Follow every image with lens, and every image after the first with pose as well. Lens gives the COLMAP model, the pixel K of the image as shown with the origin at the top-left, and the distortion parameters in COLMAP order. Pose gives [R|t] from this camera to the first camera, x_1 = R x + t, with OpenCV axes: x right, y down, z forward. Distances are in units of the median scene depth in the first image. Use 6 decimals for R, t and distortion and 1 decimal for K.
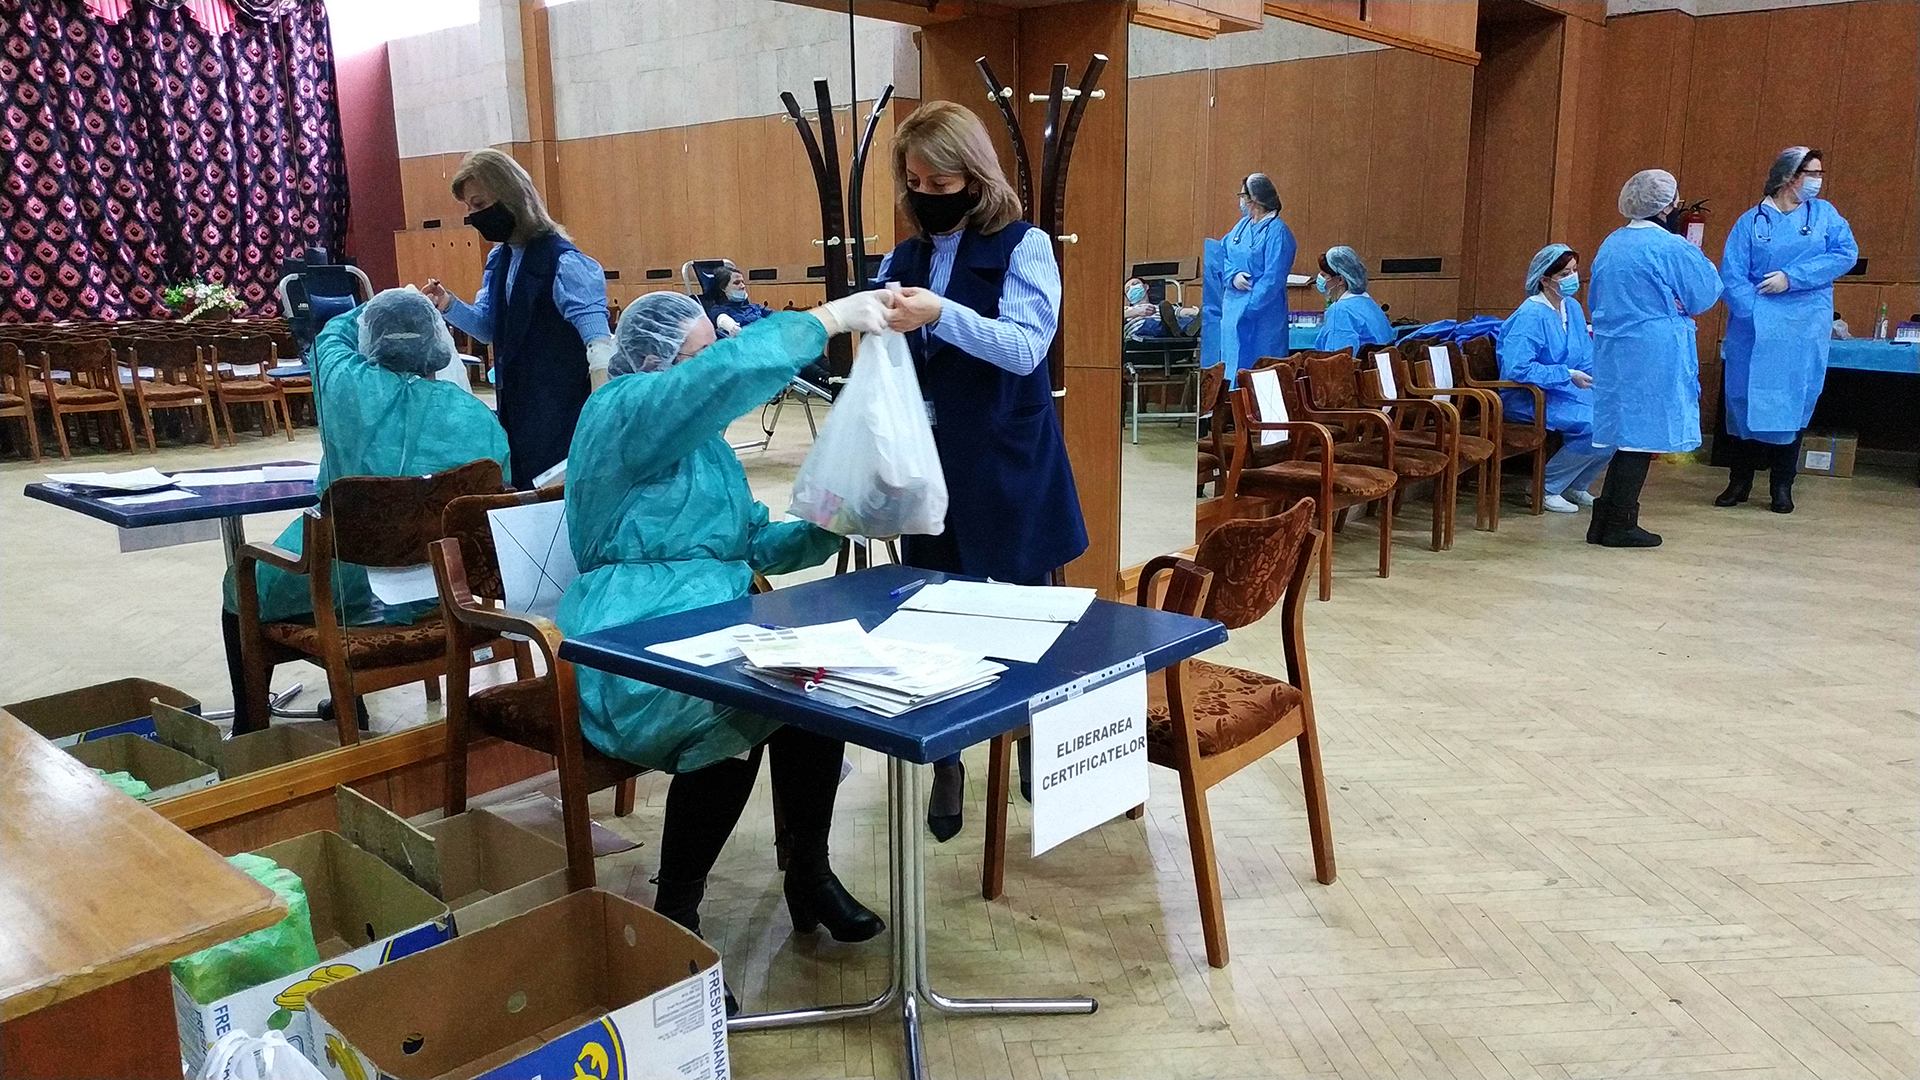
lens RADIAL K [[1310.7, 0, 959.4], [0, 1310.7, 569.2], [0, 0, 1]] dist [-0.089822, 0.002458]
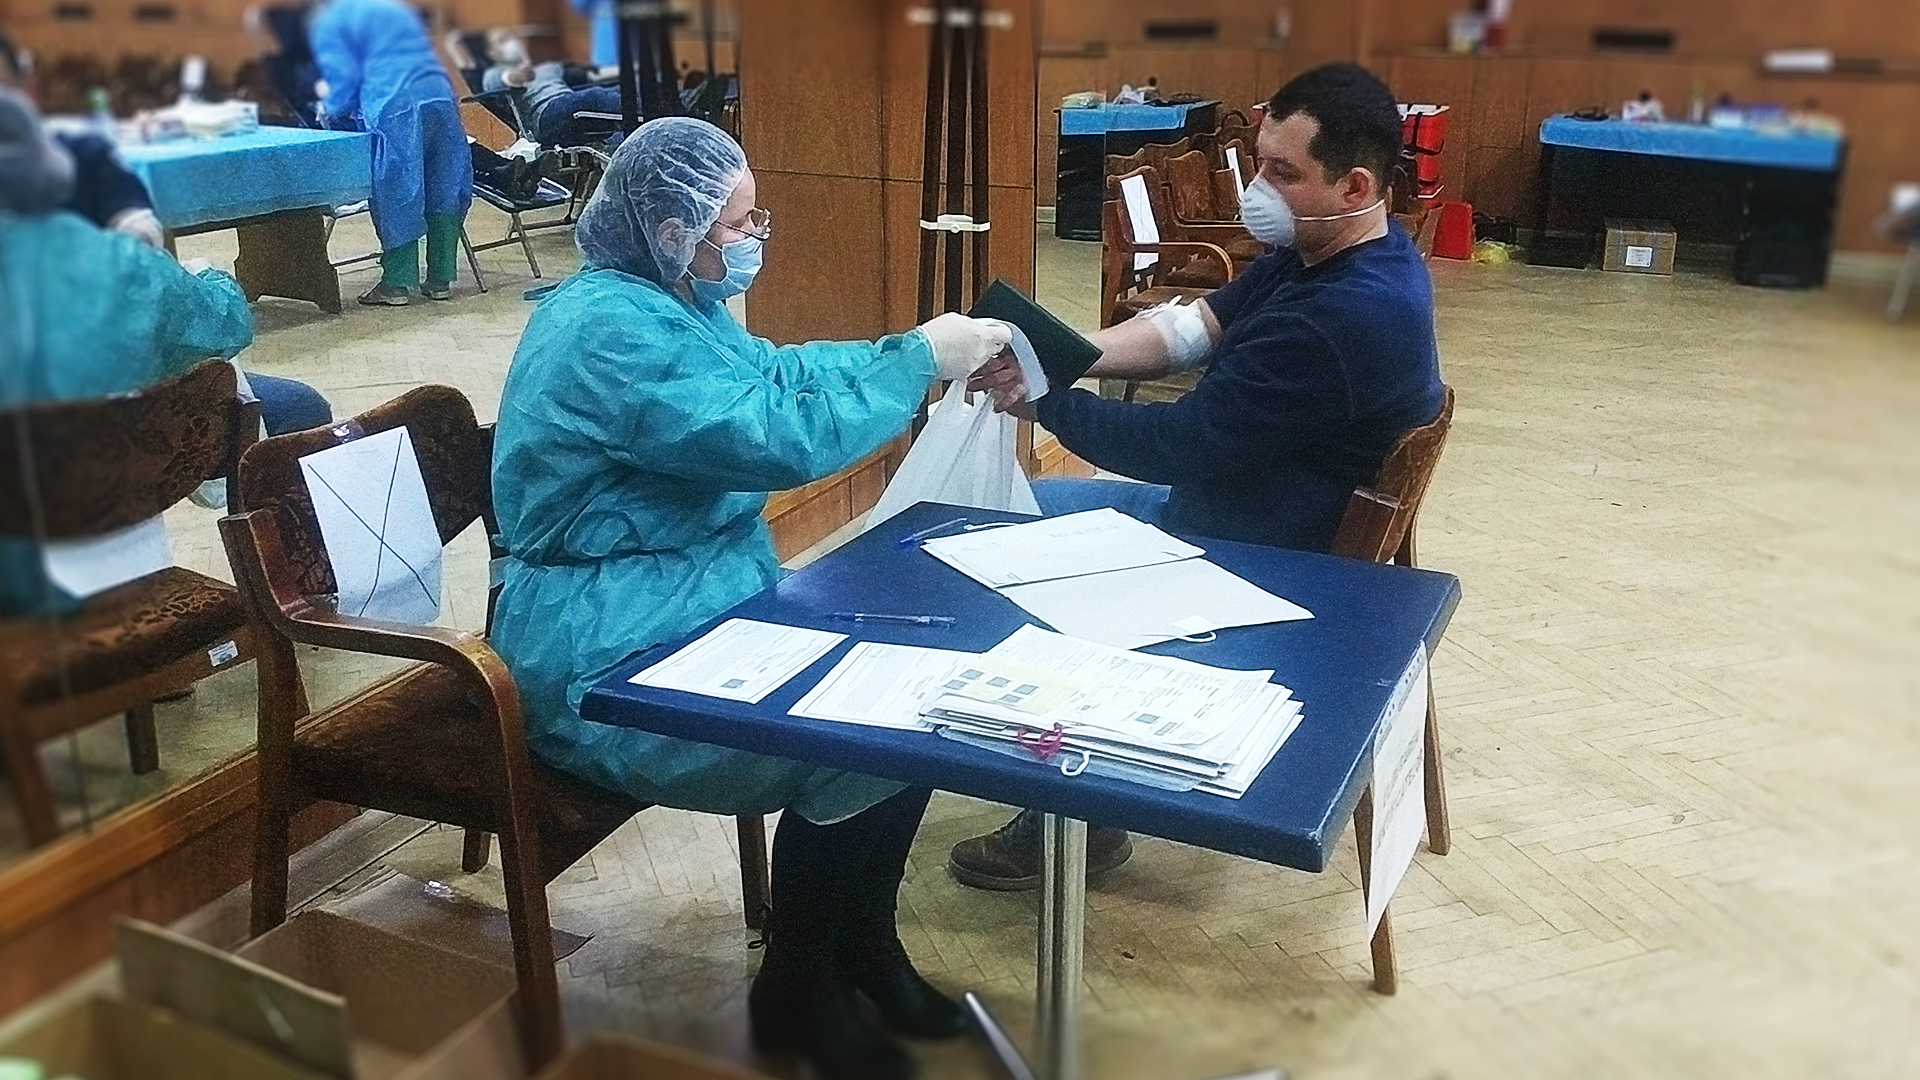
lens RADIAL K [[1506.3, 0, 960.0], [0, 1506.3, 540.0], [0, 0, 1]] dist [-0.071310, -0.002262]
pose [[0.960735, -0.075449, 0.267011, -0.207333], [0.046512, 0.992495, 0.113092, -0.060861], [-0.273540, -0.096232, 0.957035, 0.182813]]
